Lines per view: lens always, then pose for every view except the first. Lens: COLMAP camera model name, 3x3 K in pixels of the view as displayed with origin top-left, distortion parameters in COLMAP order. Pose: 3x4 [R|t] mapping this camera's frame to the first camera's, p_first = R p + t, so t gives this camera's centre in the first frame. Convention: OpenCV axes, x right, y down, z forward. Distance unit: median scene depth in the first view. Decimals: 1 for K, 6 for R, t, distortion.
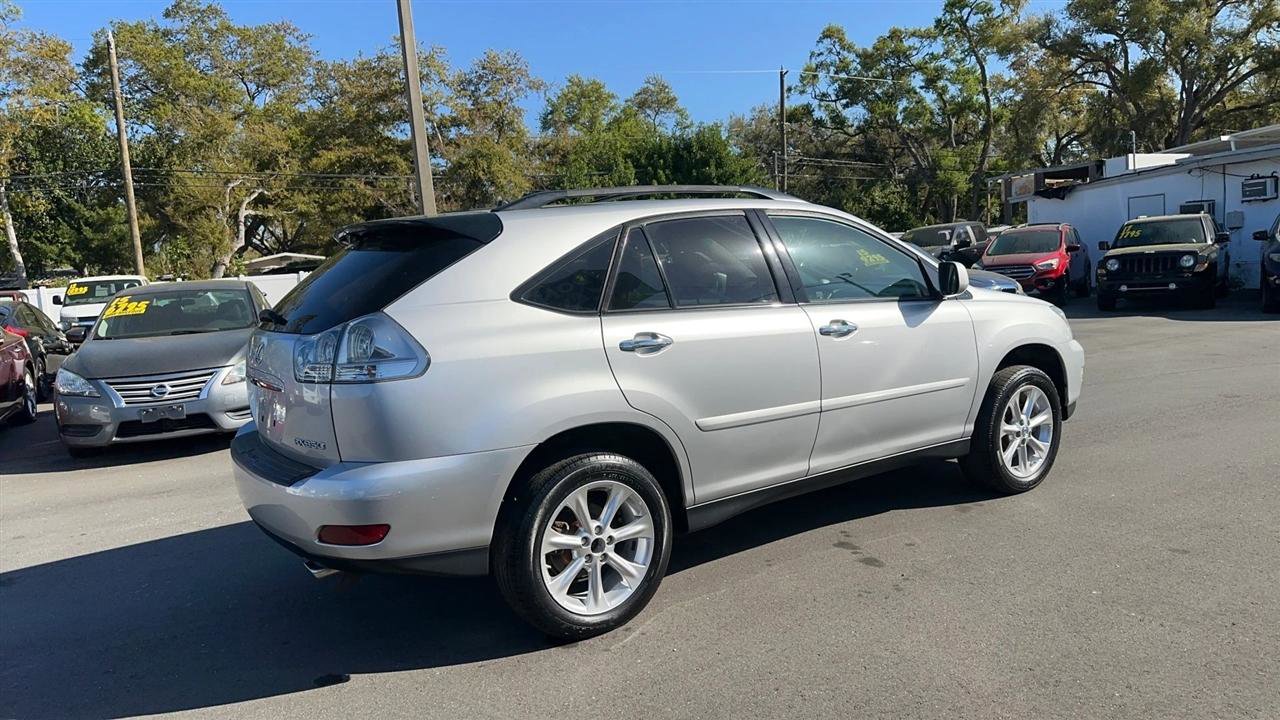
lens RADIAL K [[866.8, 0, 638.7], [0, 866.8, 382.0], [0, 0, 1]] dist [0.040066, -0.048055]
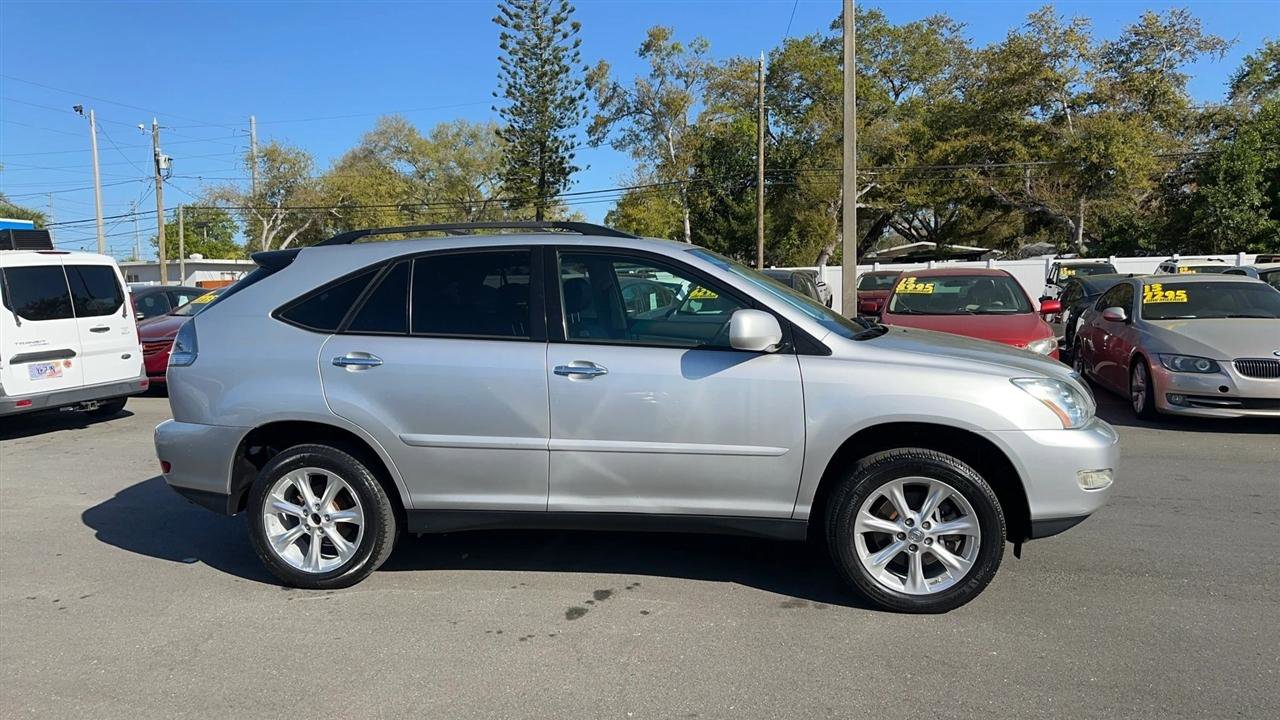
lens RADIAL K [[859.9, 0, 637.6], [0, 859.9, 387.2], [0, 0, 1]] dist [0.076135, -0.102184]
pose [[0.725448, 0.131213, -0.675654, 0.103936], [-0.116309, 0.990913, 0.067555, -0.012830], [0.678378, 0.029577, 0.734117, 0.037182]]
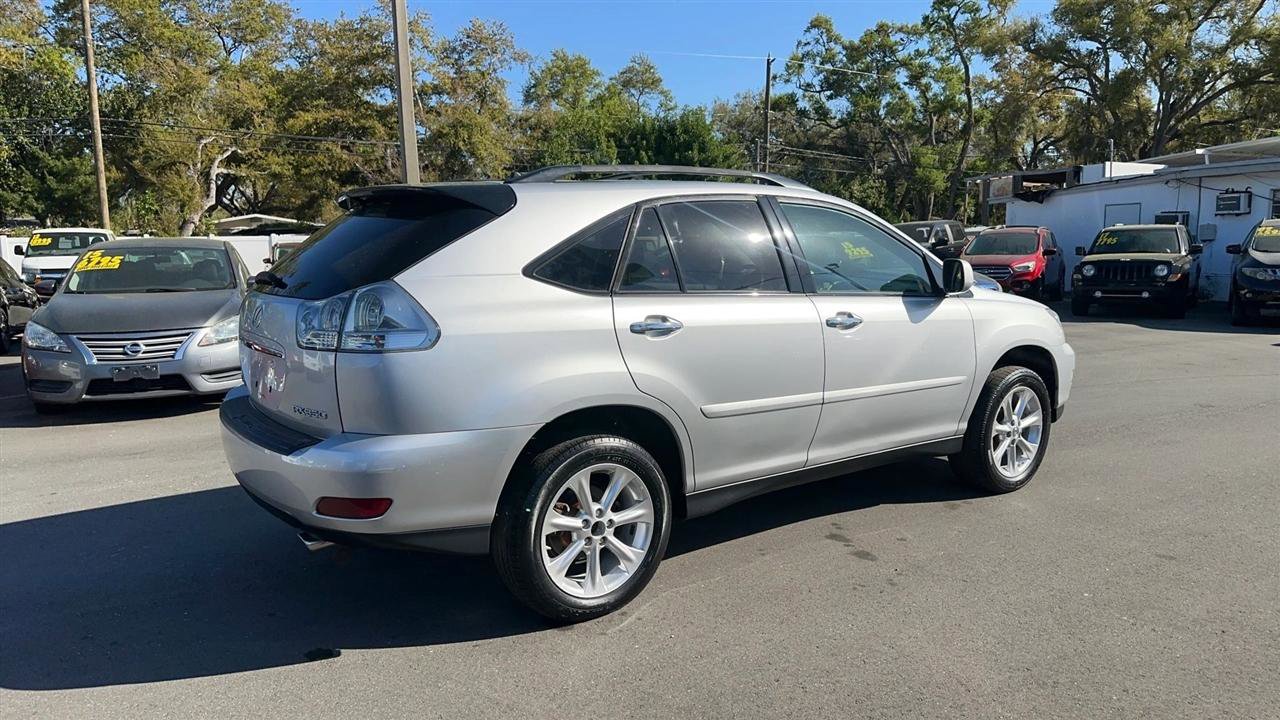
lens RADIAL K [[866.8, 0, 638.7], [0, 866.8, 382.0], [0, 0, 1]] dist [0.040066, -0.048055]
pose [[0.998198, 0.047439, 0.036753, -0.004247], [-0.048196, 0.998638, 0.019984, -0.000009], [-0.035755, -0.021720, 0.999125, 0.001448]]
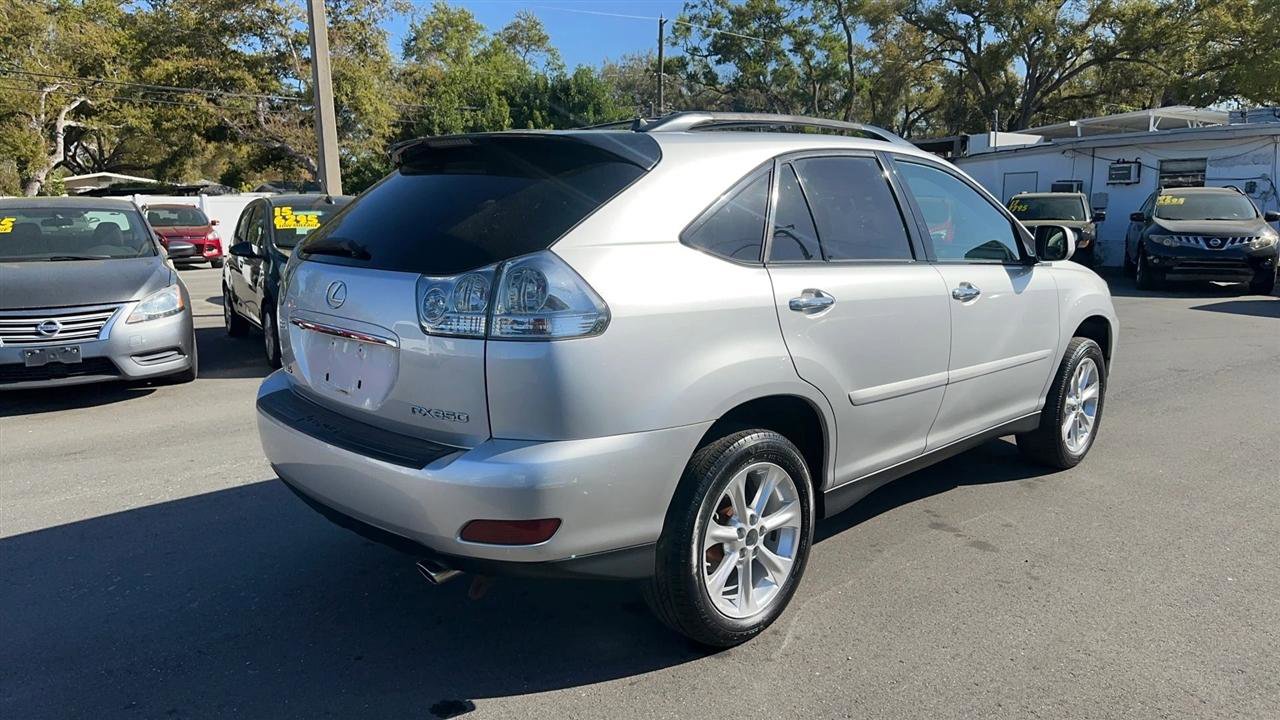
lens RADIAL K [[866.8, 0, 638.7], [0, 866.8, 382.0], [0, 0, 1]] dist [0.040066, -0.048055]
pose [[0.983962, 0.025106, 0.176604, -0.029339], [-0.034990, 0.997977, 0.053077, -0.000540], [-0.174914, -0.058405, 0.982850, 0.017755]]
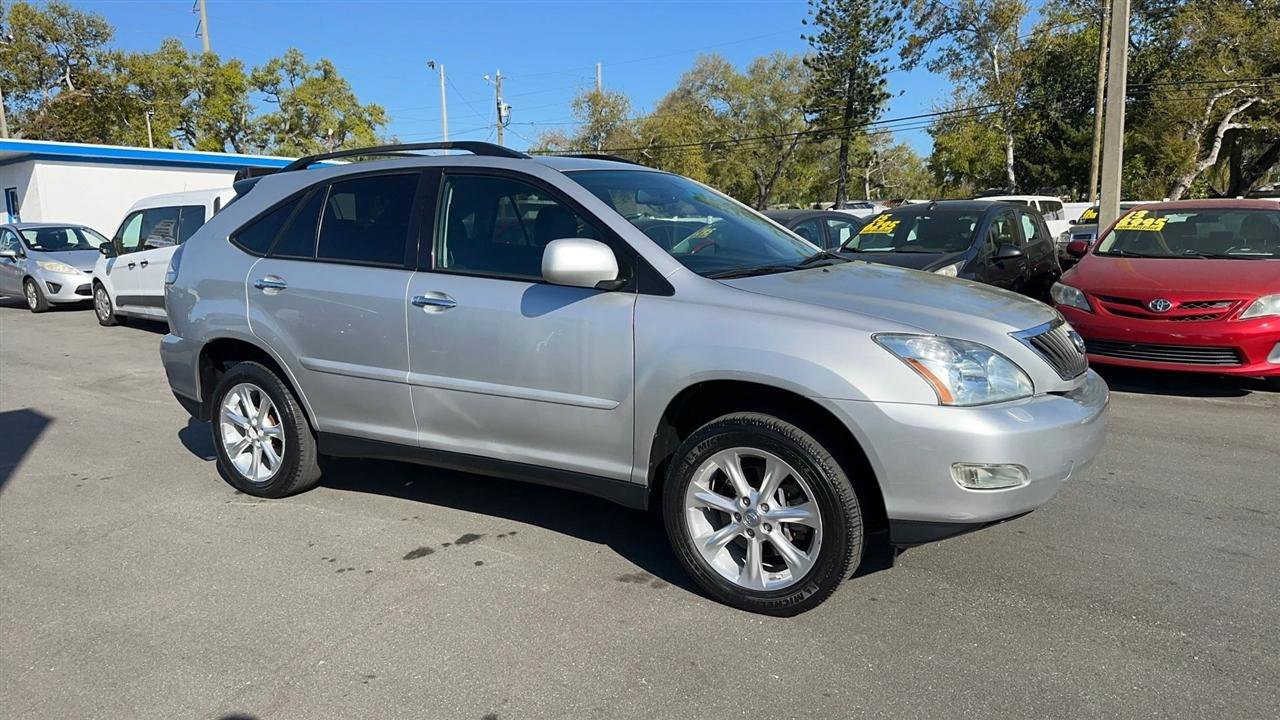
lens RADIAL K [[873.8, 0, 625.7], [0, 873.8, 359.5], [0, 0, 1]] dist [0.053123, -0.077172]
pose [[0.410199, 0.194053, -0.891112, 0.129313], [-0.132279, 0.979428, 0.152394, -0.018993], [0.902352, 0.055363, 0.427429, 0.088762]]
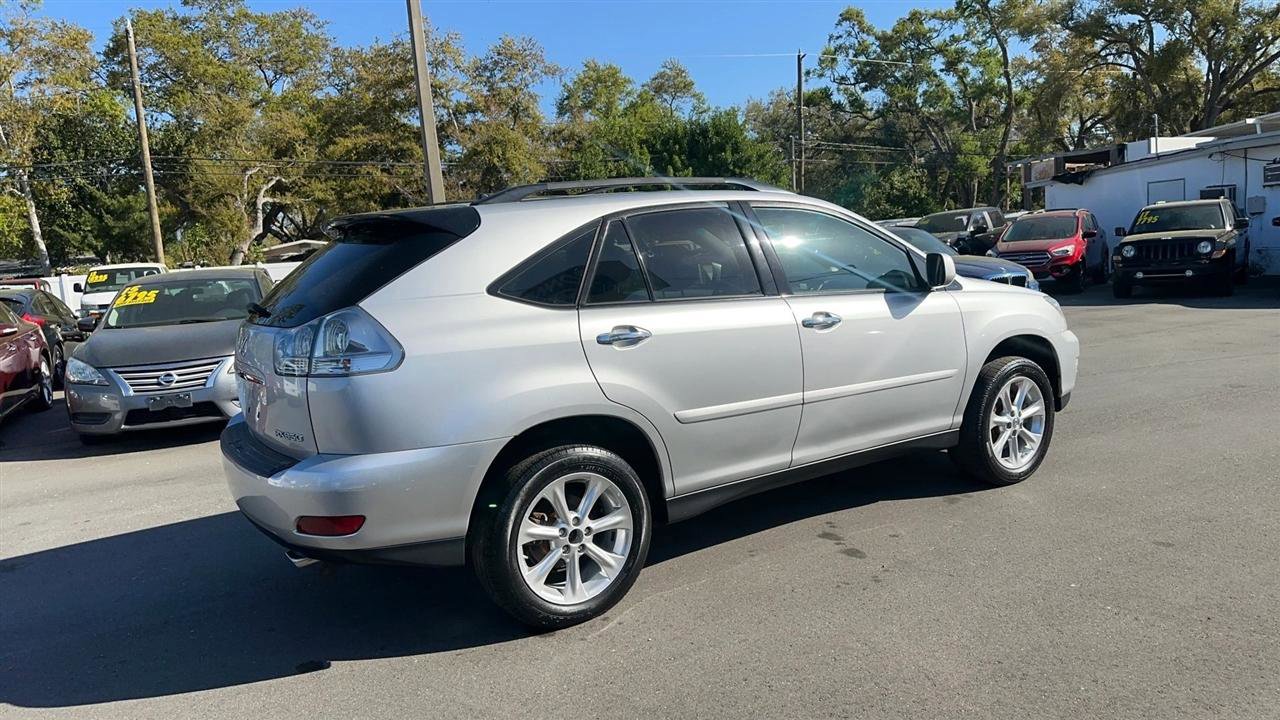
lens RADIAL K [[866.8, 0, 638.7], [0, 866.8, 382.0], [0, 0, 1]] dist [0.040066, -0.048055]
pose [[0.999764, 0.001292, -0.021663, 0.004544], [-0.000943, 0.999870, 0.016094, -0.000752], [0.021681, -0.016070, 0.999636, -0.000679]]
